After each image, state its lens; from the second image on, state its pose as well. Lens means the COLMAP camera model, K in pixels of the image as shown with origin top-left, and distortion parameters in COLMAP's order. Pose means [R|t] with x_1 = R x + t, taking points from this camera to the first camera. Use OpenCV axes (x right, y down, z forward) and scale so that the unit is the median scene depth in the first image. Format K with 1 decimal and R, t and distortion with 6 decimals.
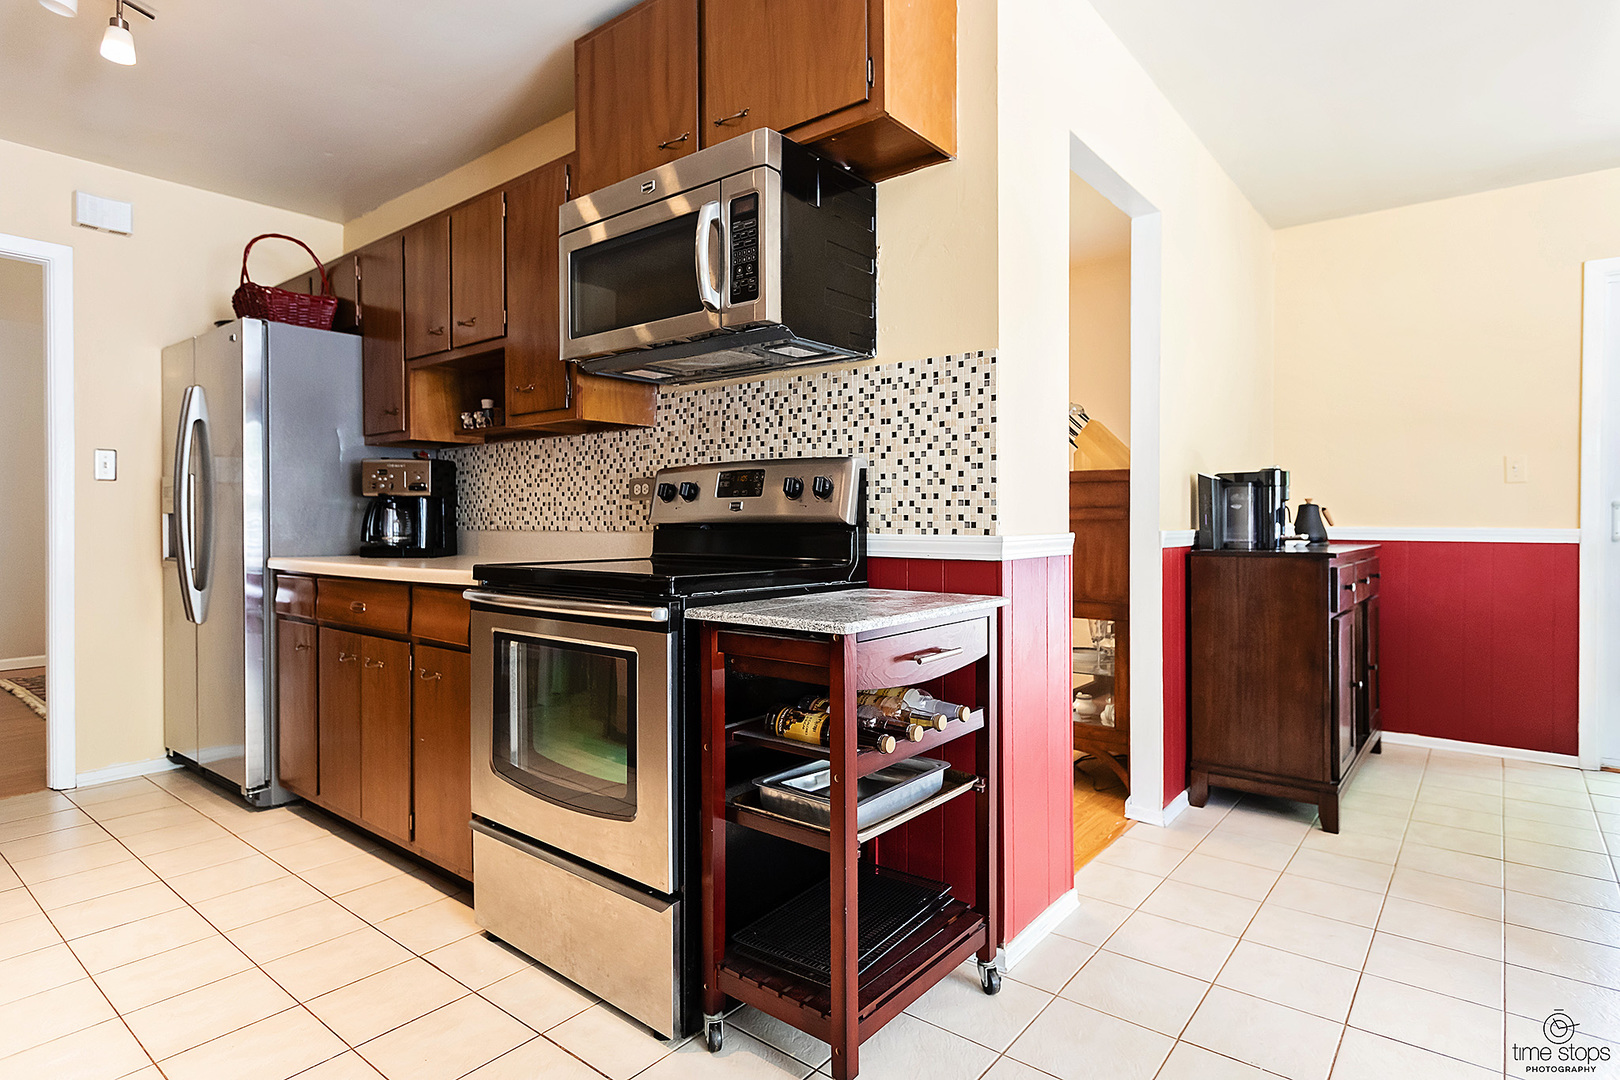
lens RADIAL K [[855.3, 0, 819.5], [0, 855.3, 519.1], [0, 0, 1]] dist [-0.006413, -0.000104]
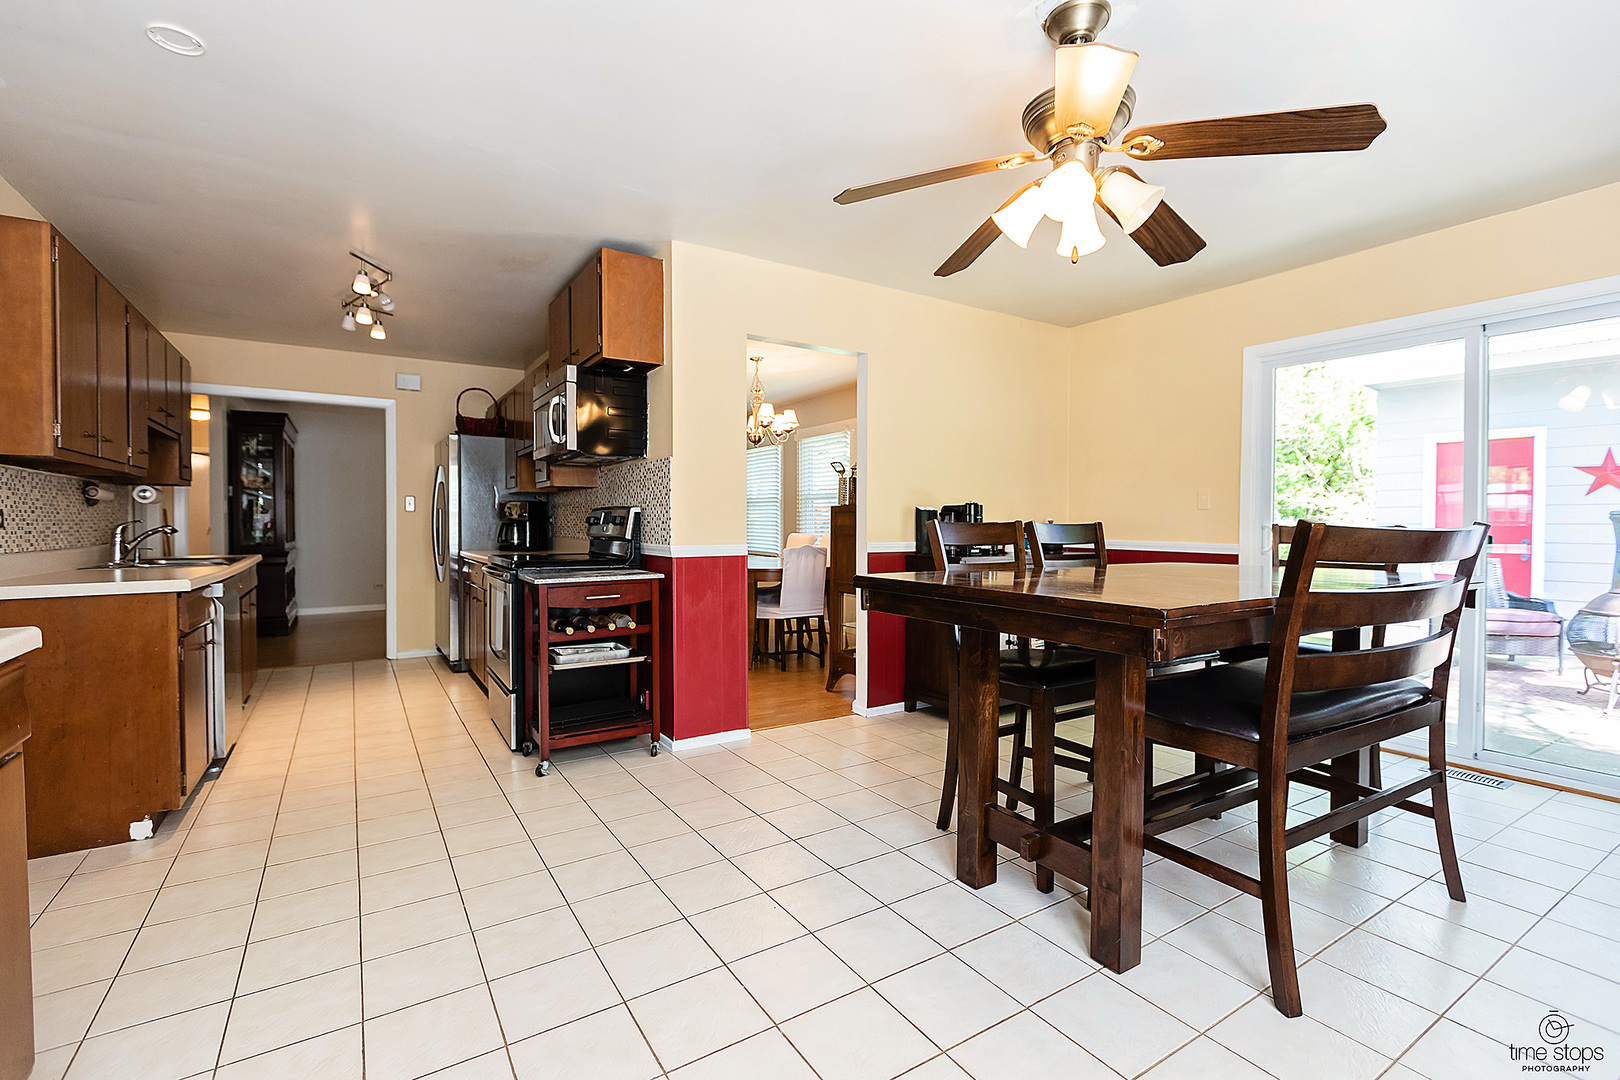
lens RADIAL K [[729.2, 0, 811.9], [0, 729.2, 531.4], [0, 0, 1]] dist [0.002397, 0.000606]
pose [[0.942907, 0.006667, -0.332990, 0.745813], [-0.004016, 0.999955, 0.008649, -0.019183], [0.333032, -0.006817, 0.942891, -0.381450]]
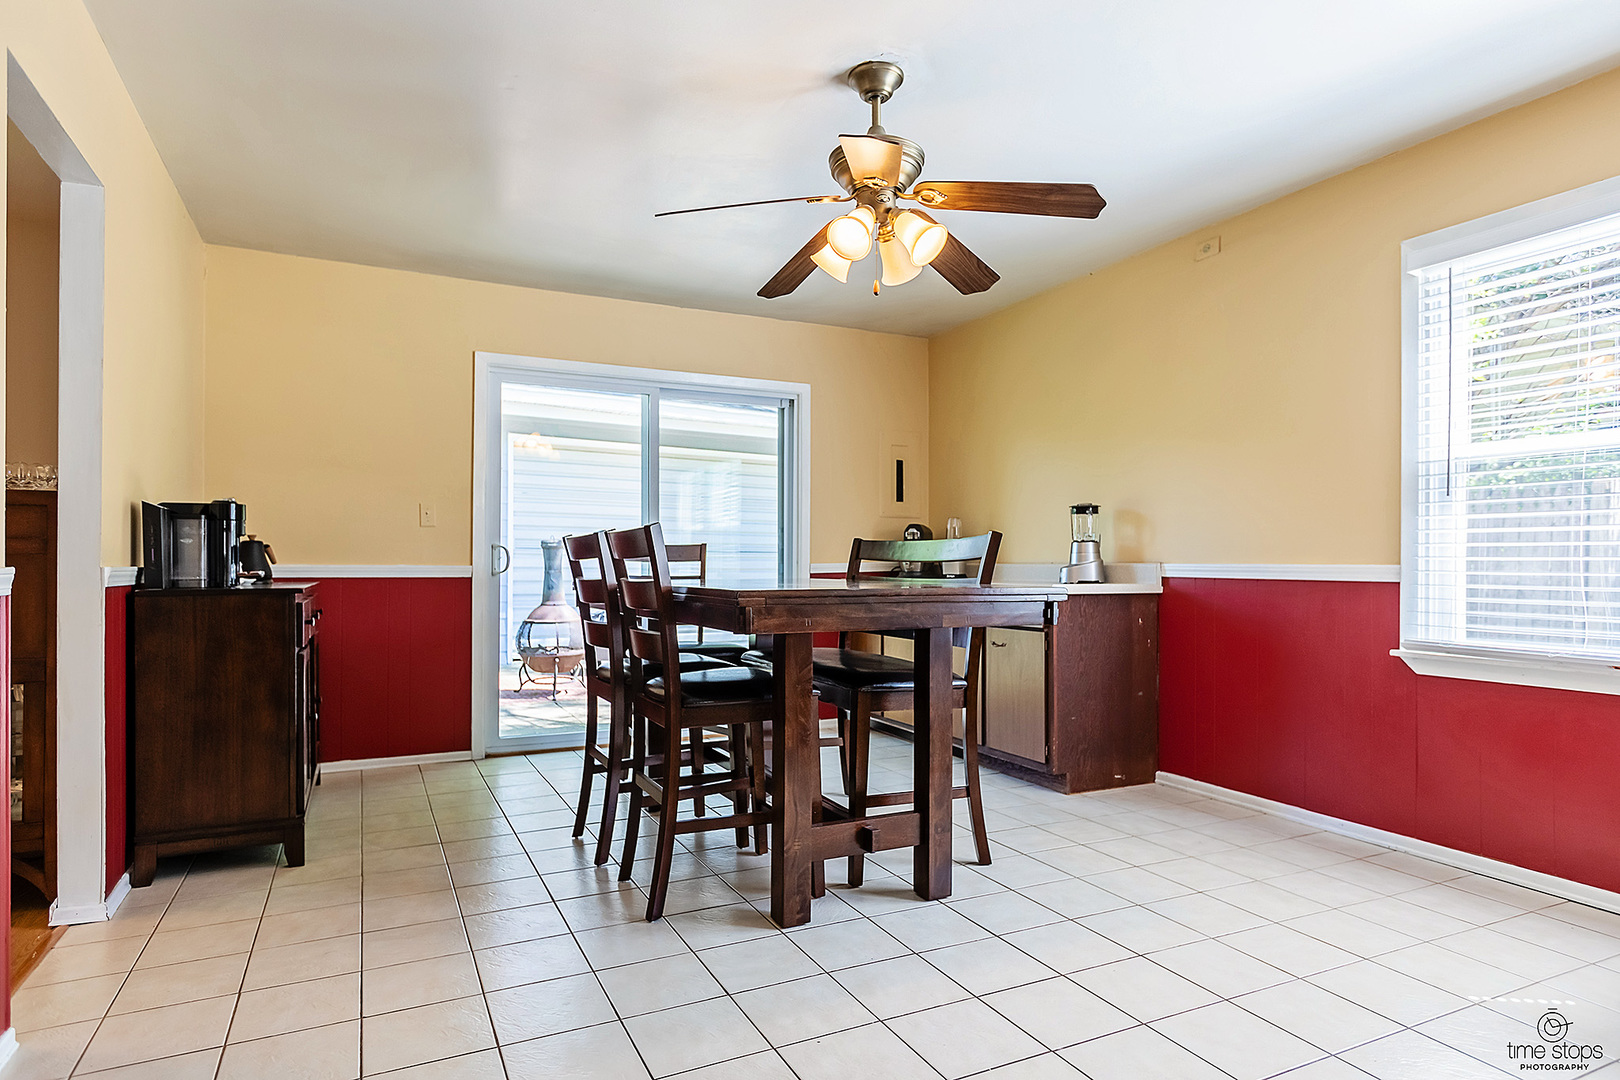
lens RADIAL K [[905.5, 0, 810.4], [0, 905.5, 550.0], [0, 0, 1]] dist [0.002647, 0.000895]
pose [[0.426217, 0.013631, 0.904518, -0.103700], [-0.002045, 0.999898, -0.014104, 0.007516], [-0.904619, 0.004161, 0.426201, -0.005396]]
